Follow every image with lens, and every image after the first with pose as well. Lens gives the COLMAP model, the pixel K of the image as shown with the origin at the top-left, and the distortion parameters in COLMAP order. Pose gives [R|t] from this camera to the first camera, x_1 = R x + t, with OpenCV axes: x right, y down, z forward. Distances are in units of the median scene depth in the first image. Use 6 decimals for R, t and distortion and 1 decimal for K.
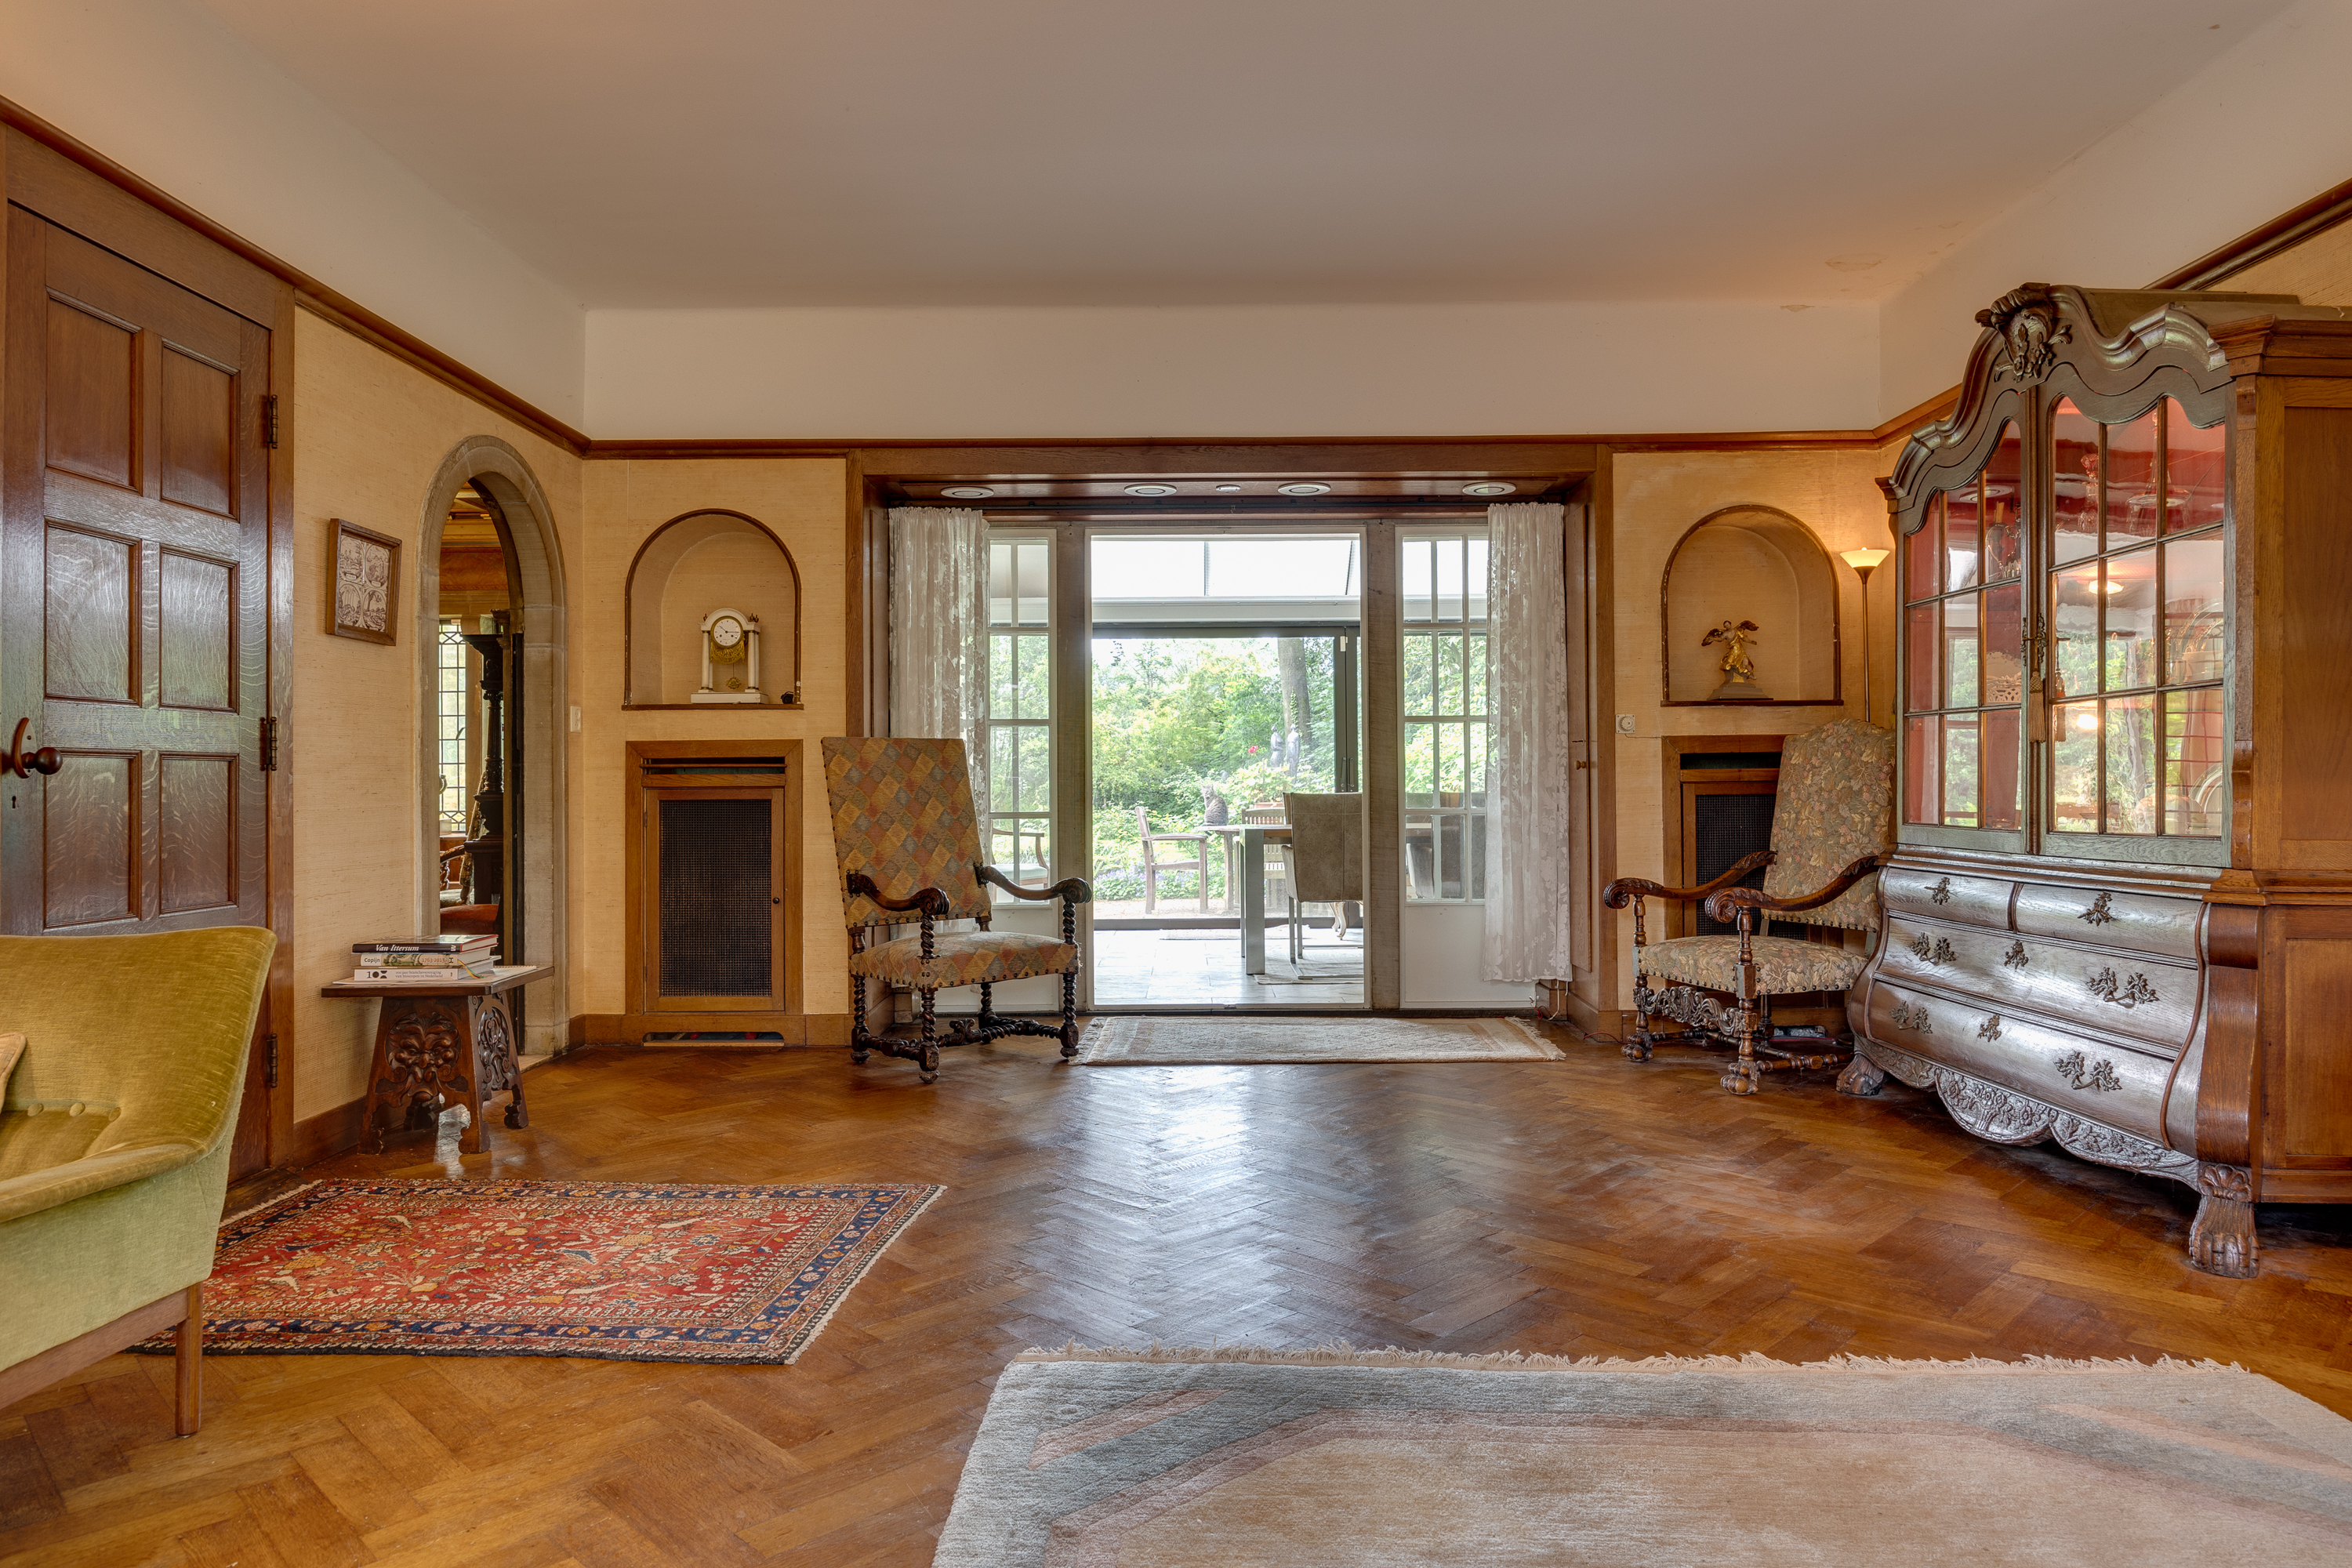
lens RADIAL K [[1490.1, 0, 1162.7], [0, 1490.1, 785.2], [0, 0, 1]] dist [0.000883, 0.001200]
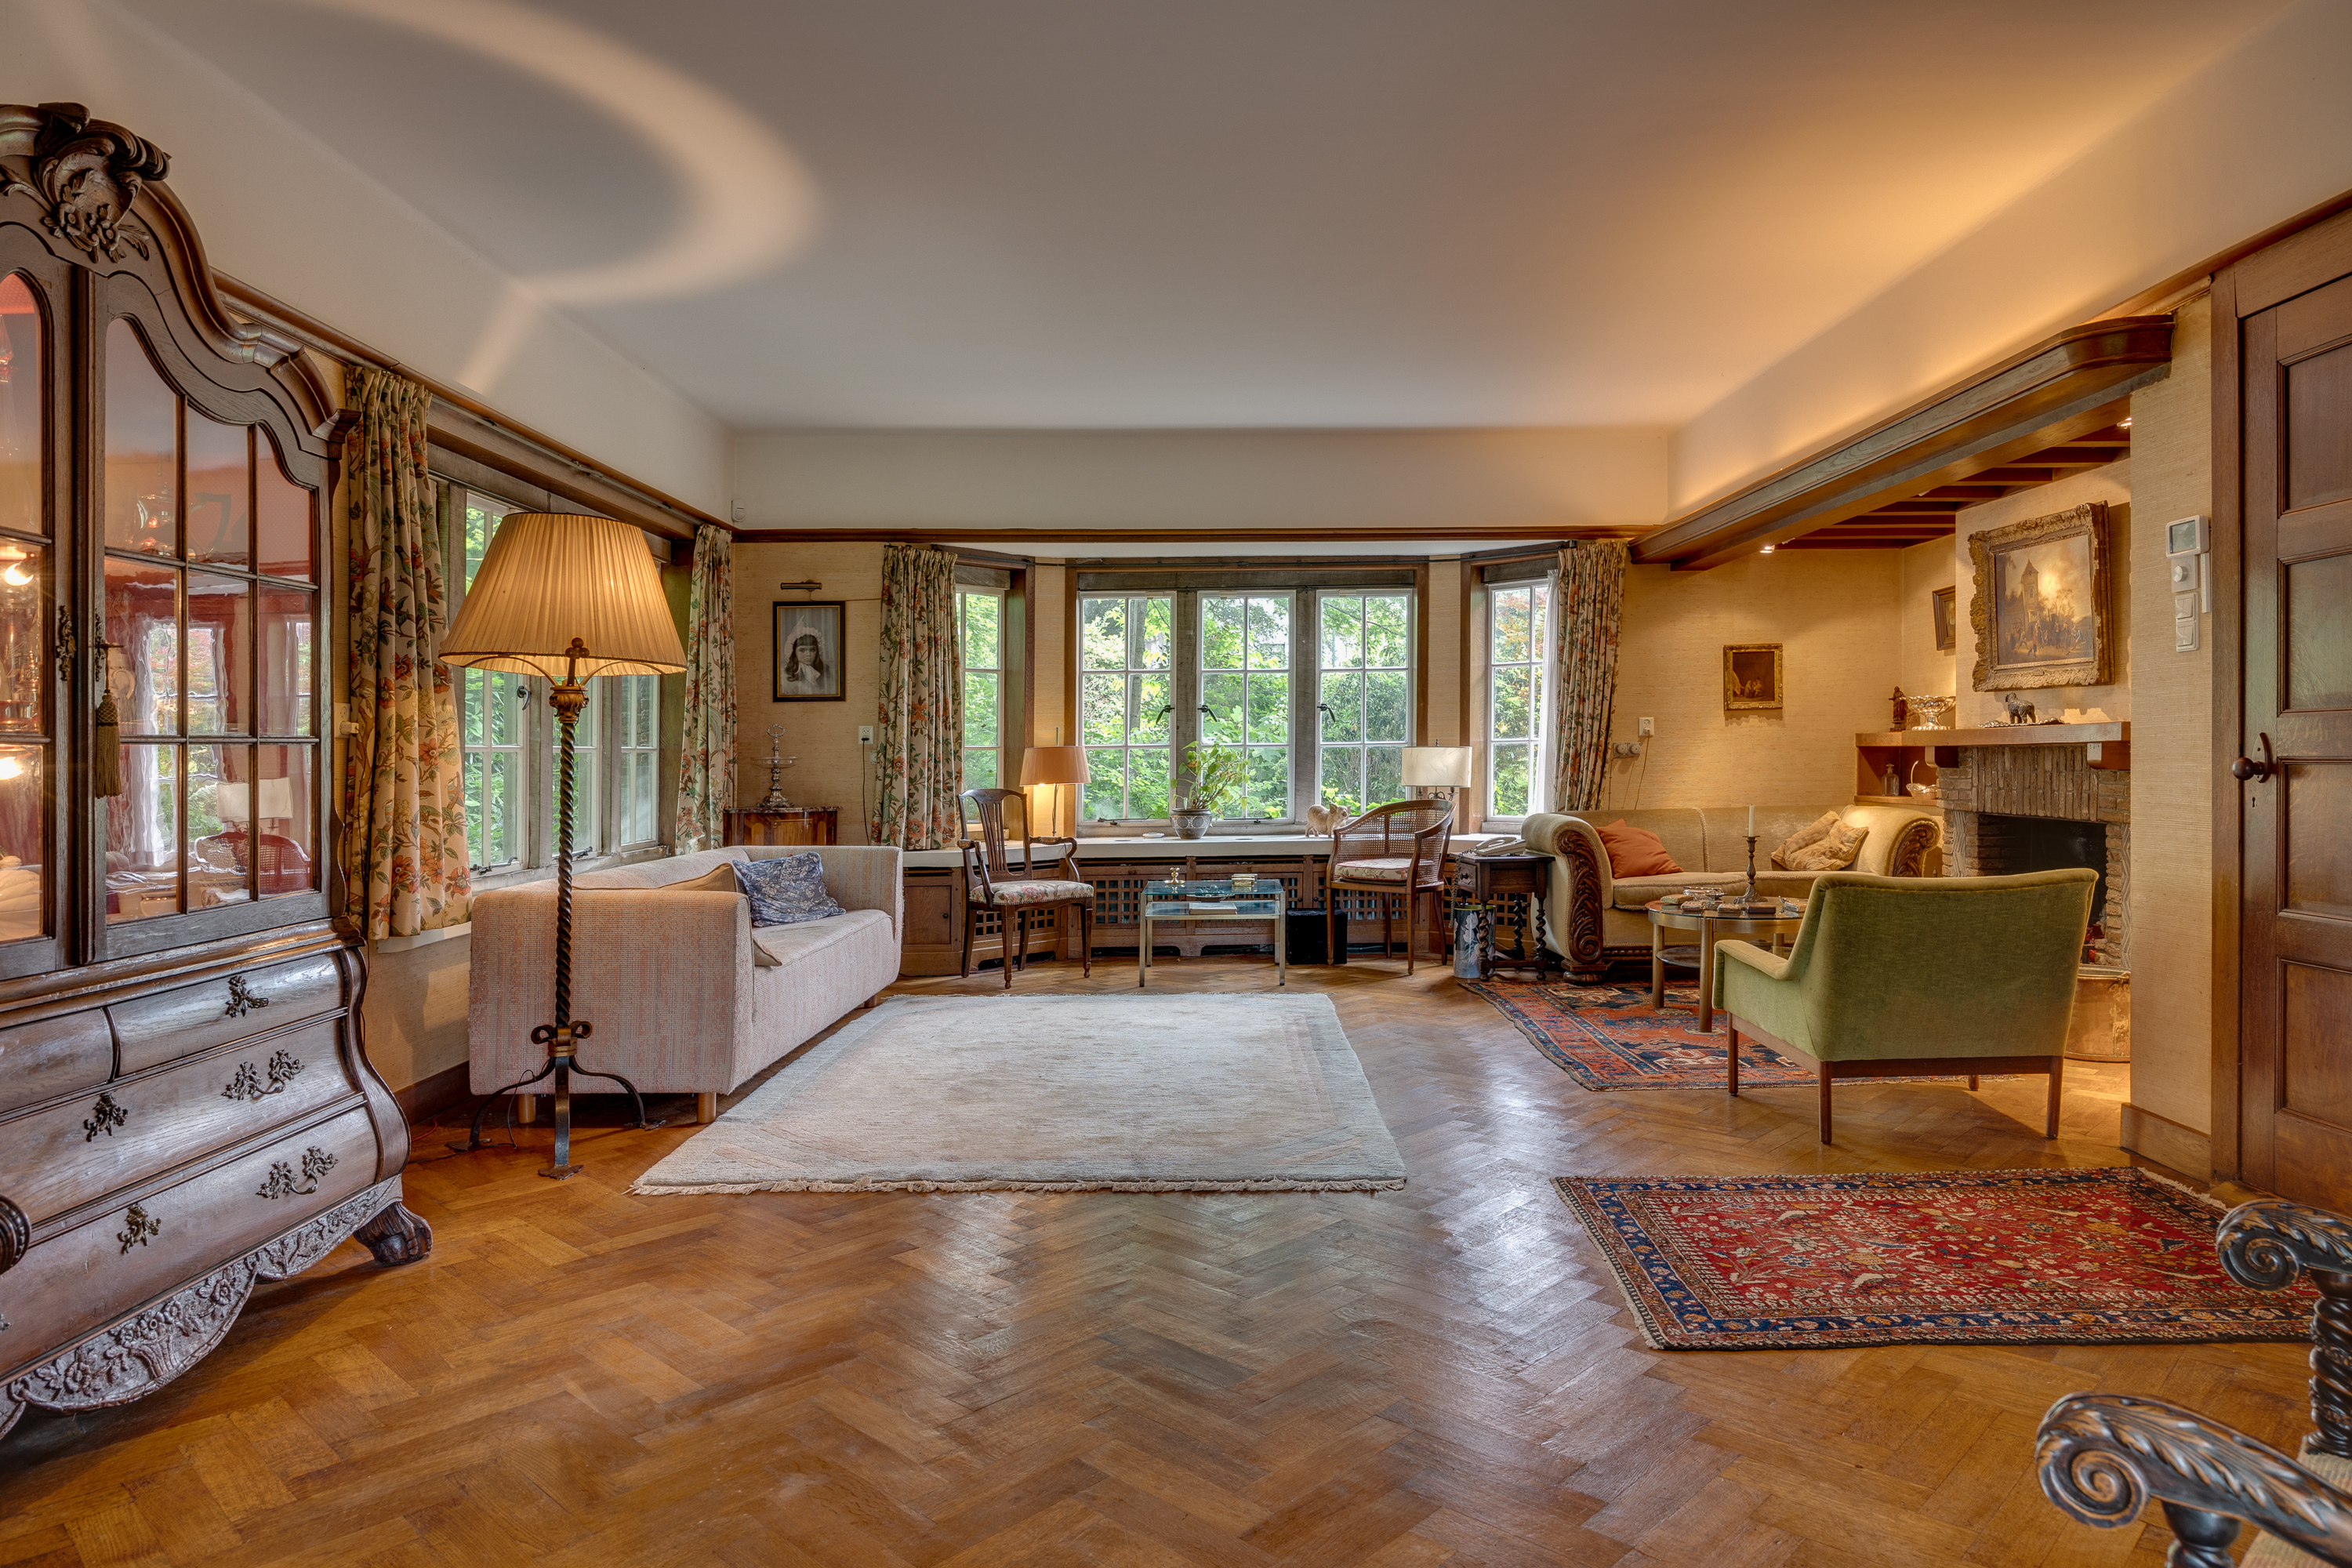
lens RADIAL K [[1490.1, 0, 1186.9], [0, 1490.1, 766.8], [0, 0, 1]] dist [0.000883, 0.001200]
pose [[-0.999641, 0.022982, -0.013747, 0.097746], [0.022910, 0.999723, 0.005353, -0.037640], [0.013866, 0.005036, -0.999891, 1.791889]]
